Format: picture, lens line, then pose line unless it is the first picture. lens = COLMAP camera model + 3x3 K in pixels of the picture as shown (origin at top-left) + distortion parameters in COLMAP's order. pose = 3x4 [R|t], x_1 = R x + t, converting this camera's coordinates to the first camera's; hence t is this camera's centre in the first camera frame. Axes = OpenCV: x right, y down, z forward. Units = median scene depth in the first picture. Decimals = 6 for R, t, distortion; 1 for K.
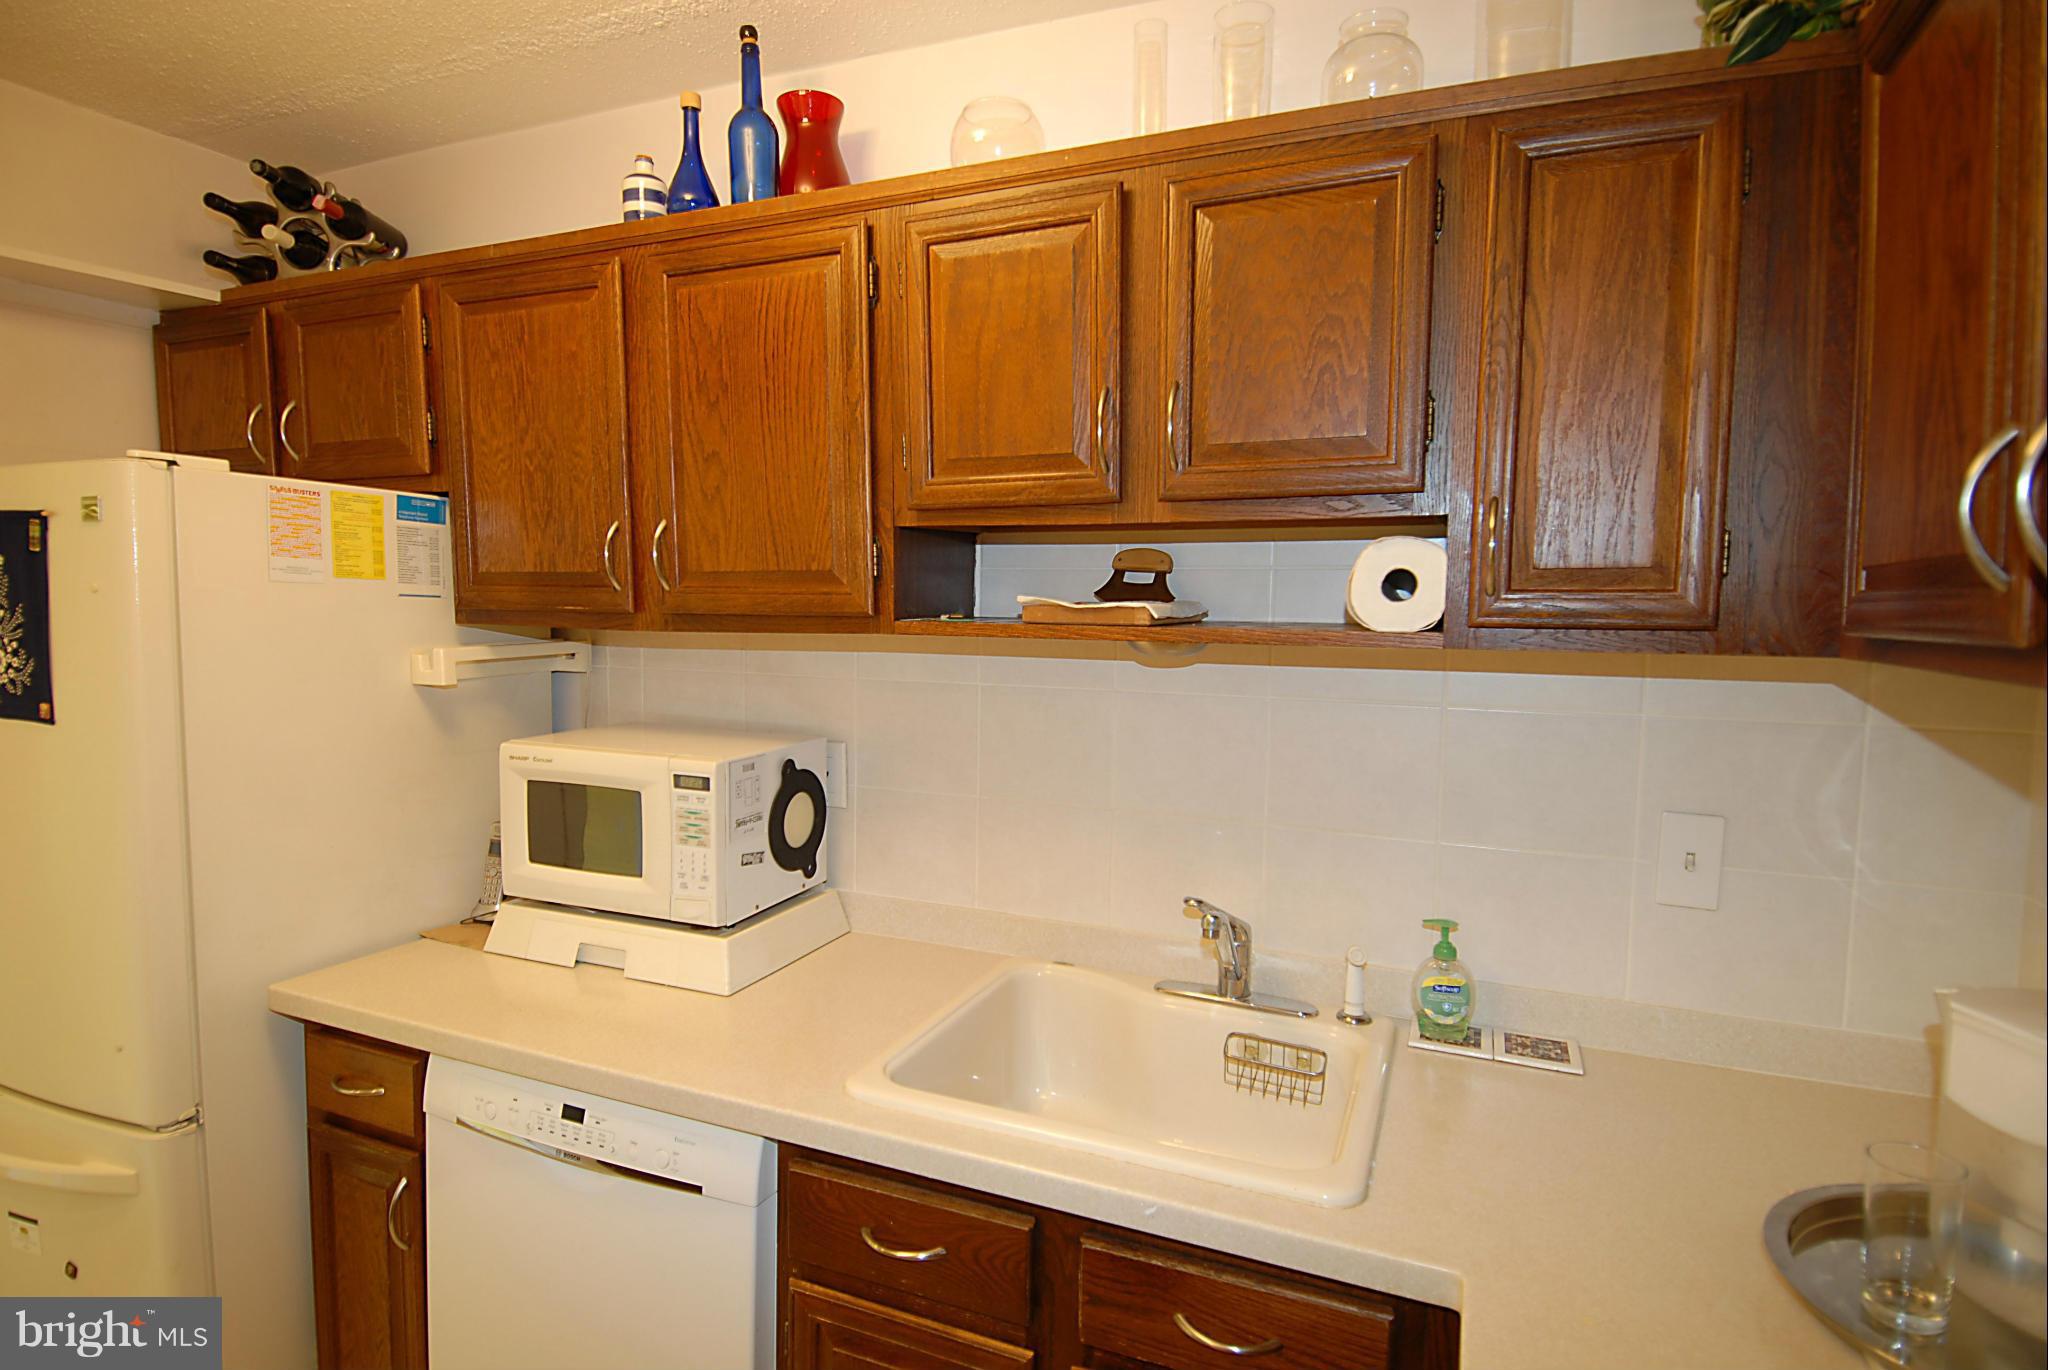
lens RADIAL K [[1061.3, 0, 1012.5], [0, 1061.3, 687.0], [0, 0, 1]] dist [0.047370, -0.055354]
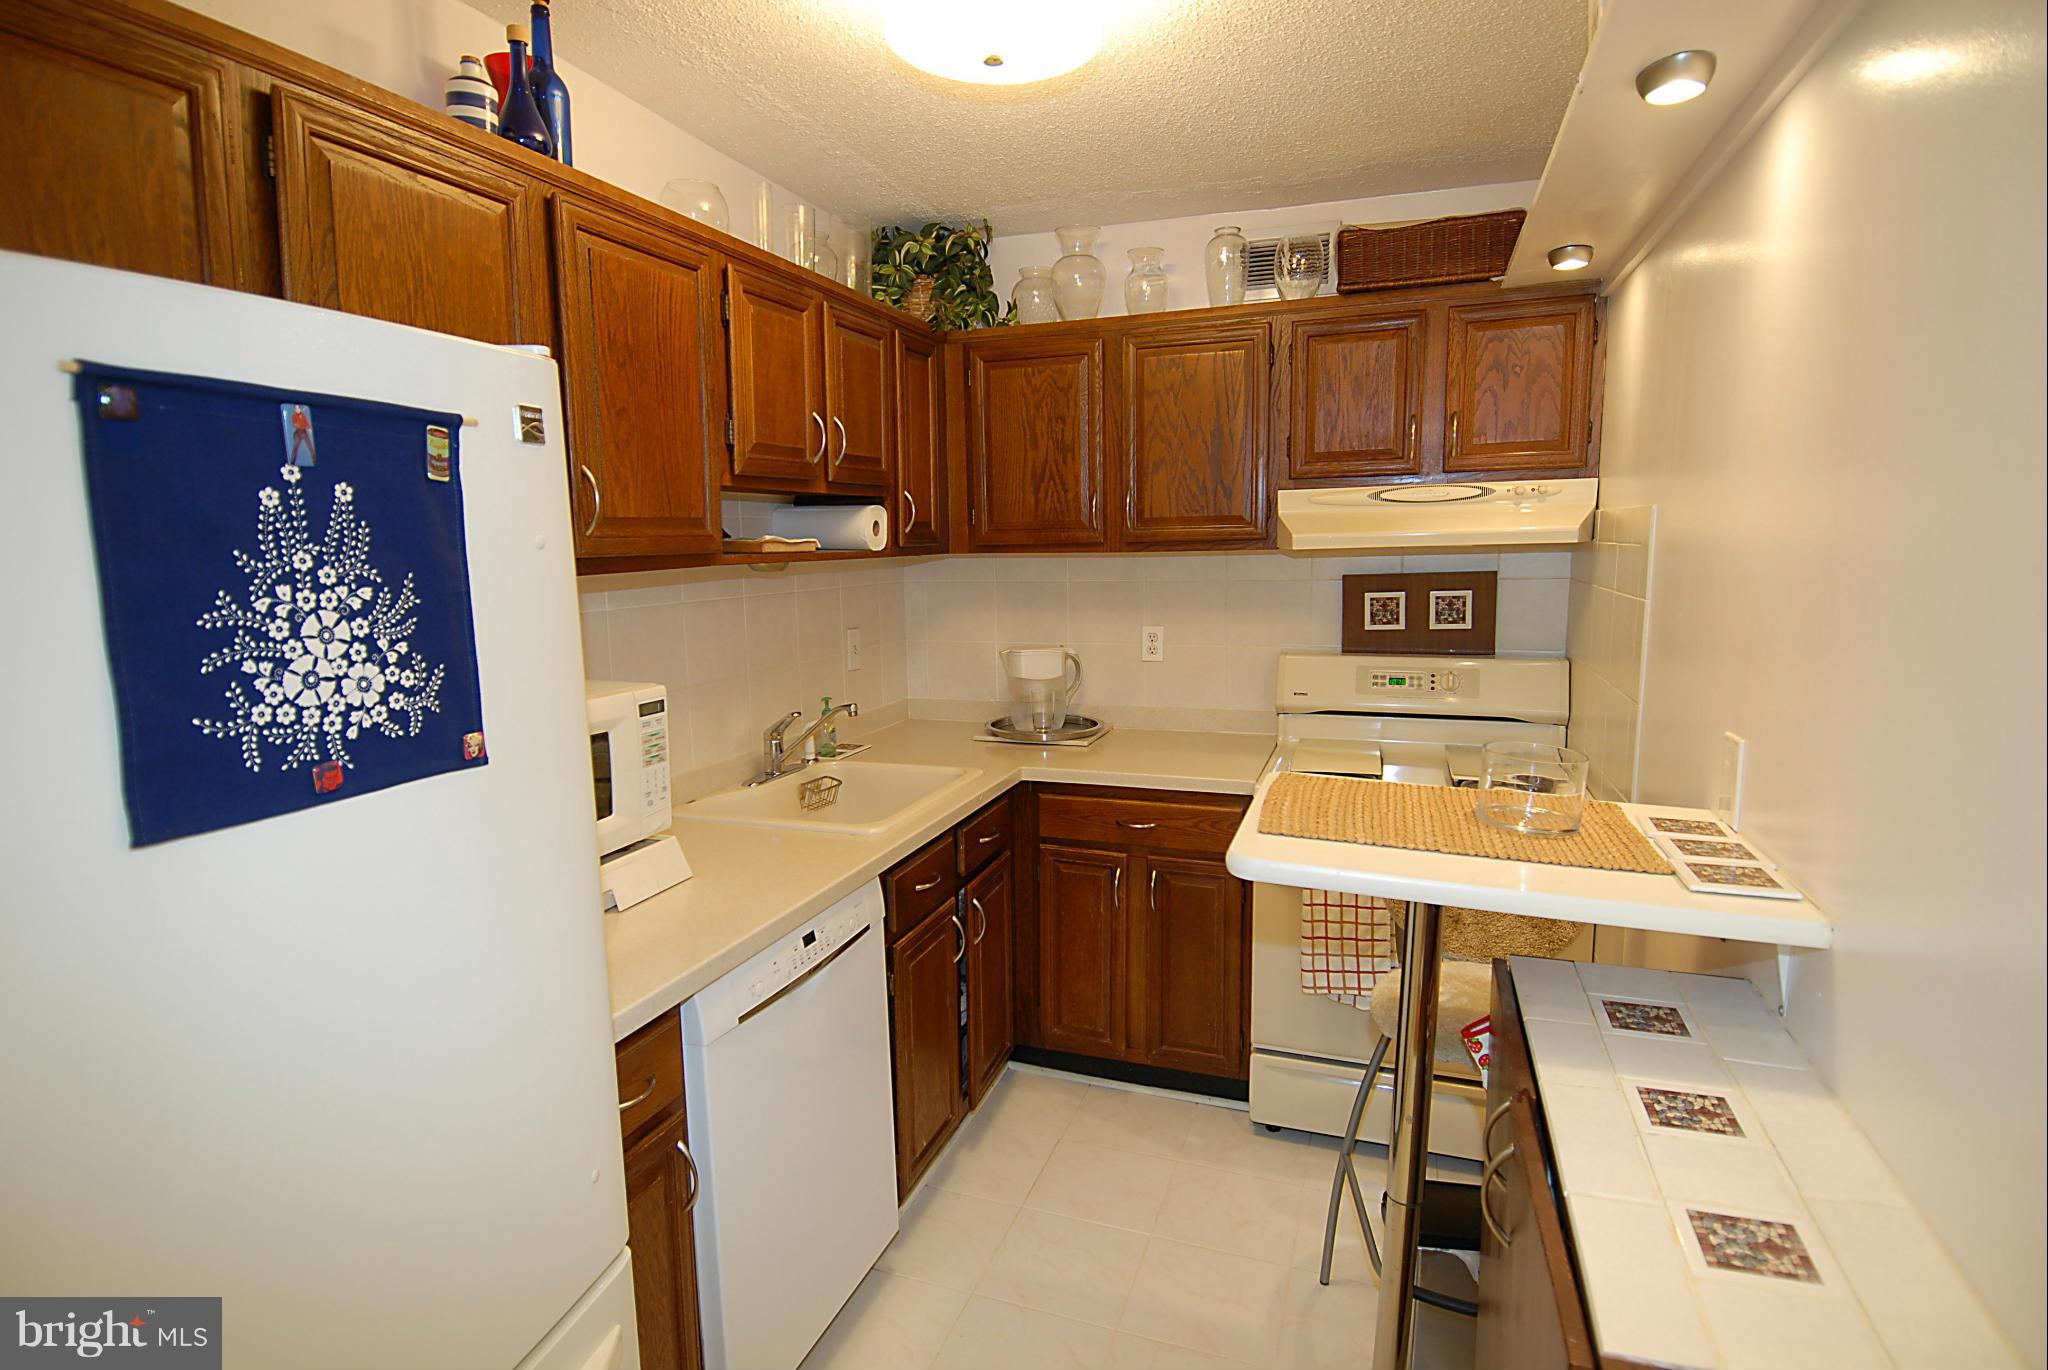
lens RADIAL K [[1085.9, 0, 994.2], [0, 1085.9, 694.6], [0, 0, 1]] dist [0.052580, -0.063163]
pose [[-0.041921, -0.157112, 0.986691, -1.404634], [0.089983, 0.982952, 0.160339, -0.073624], [-0.995061, 0.095507, -0.027069, 0.652435]]
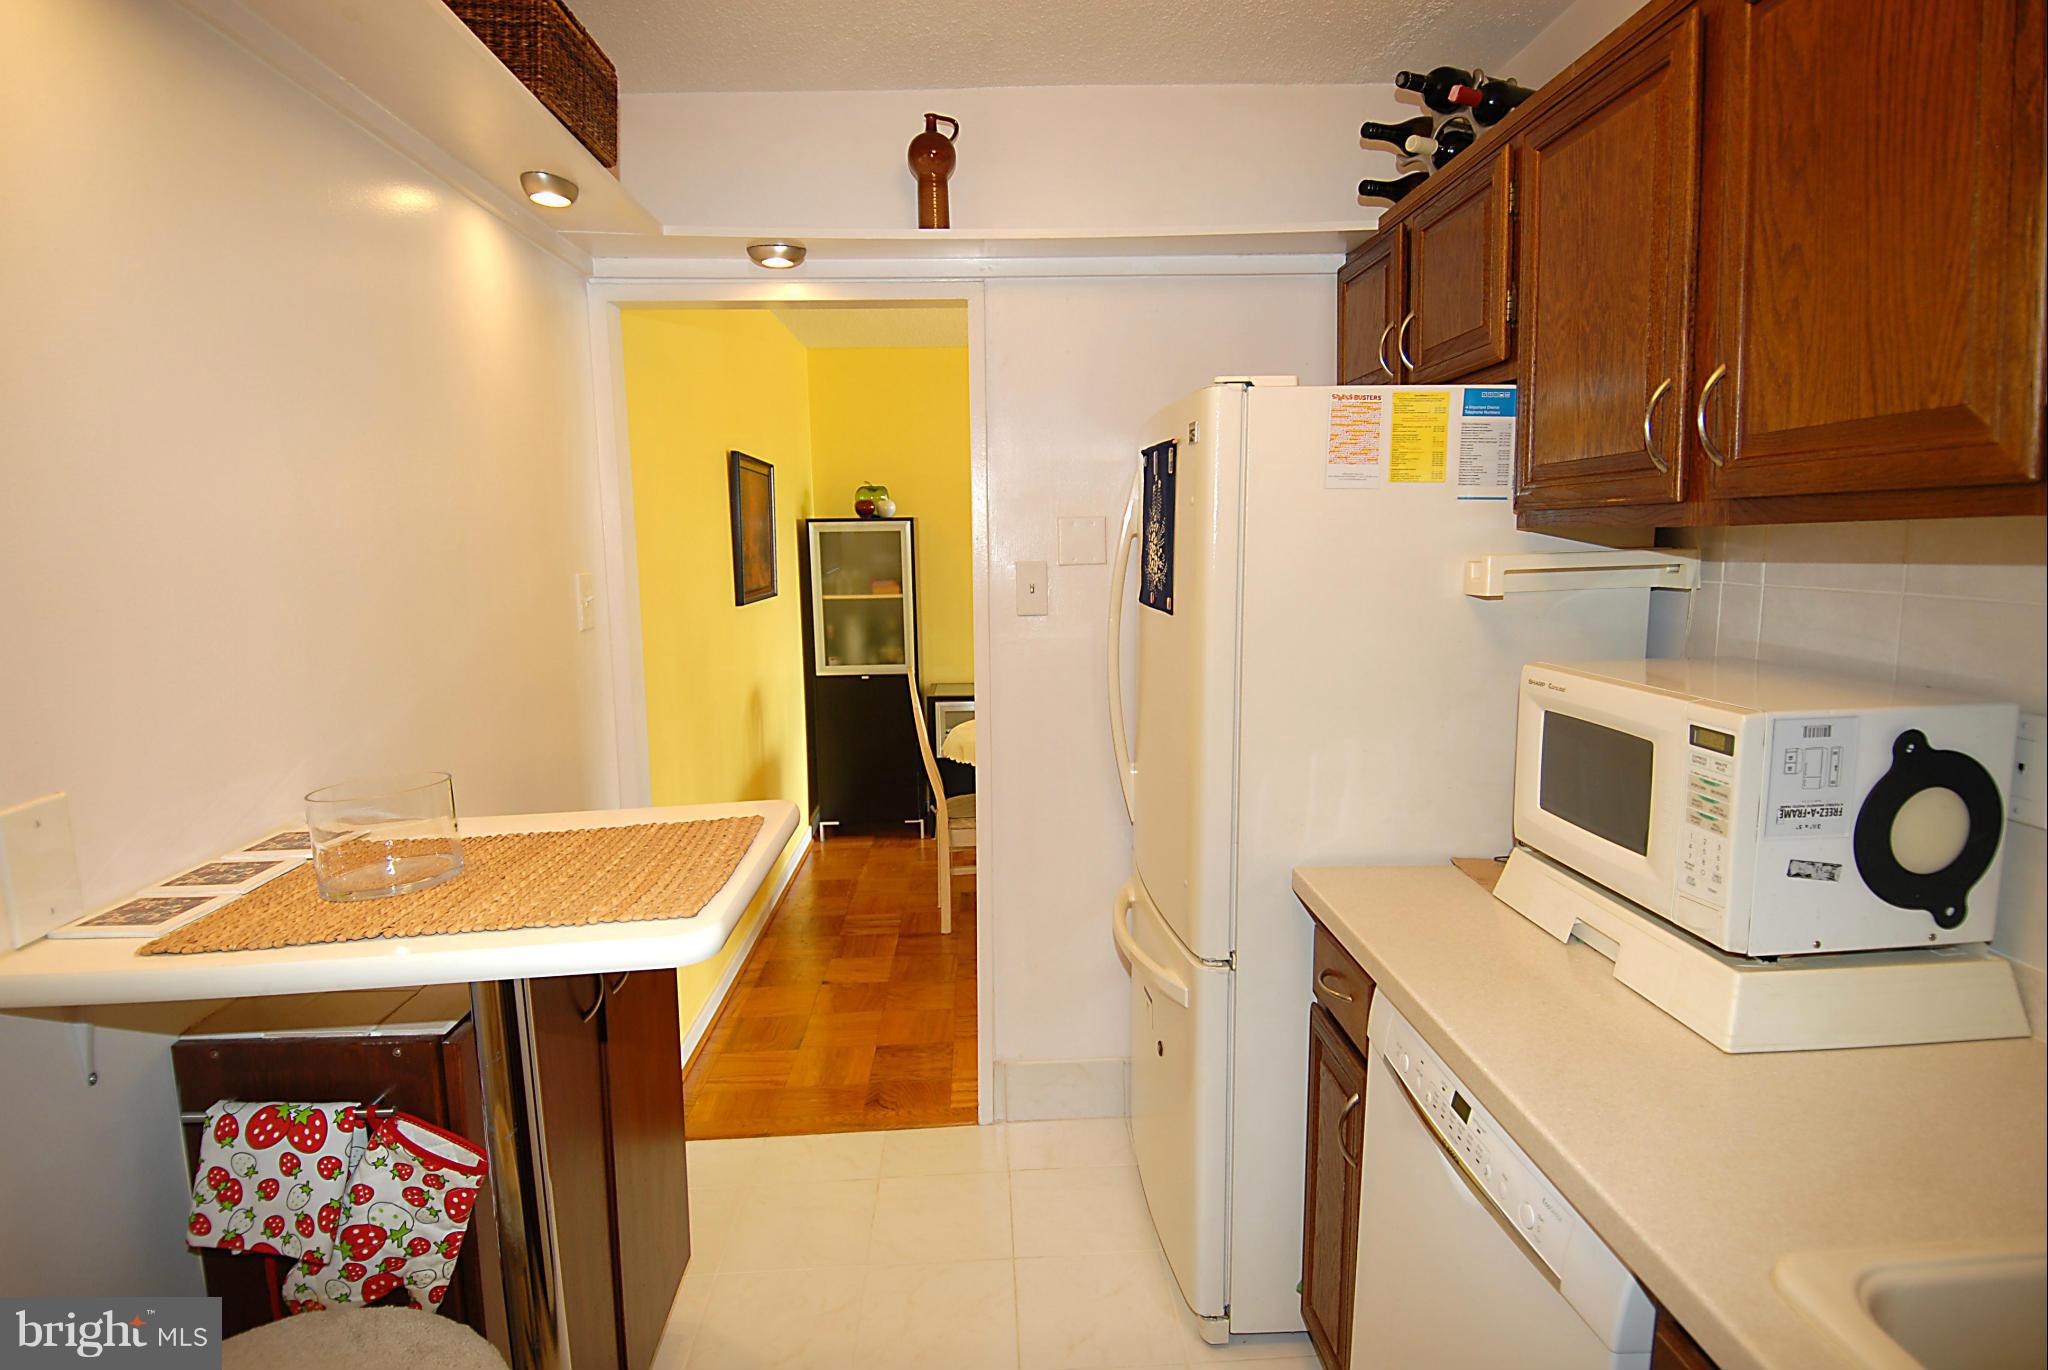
lens RADIAL K [[1061.3, 0, 1012.5], [0, 1061.3, 687.0], [0, 0, 1]] dist [0.047370, -0.055354]
pose [[0.427286, 0.105072, -0.897990, 0.128324], [-0.051399, 0.994441, 0.091901, 0.013474], [0.902654, 0.006888, 0.430311, 0.273416]]
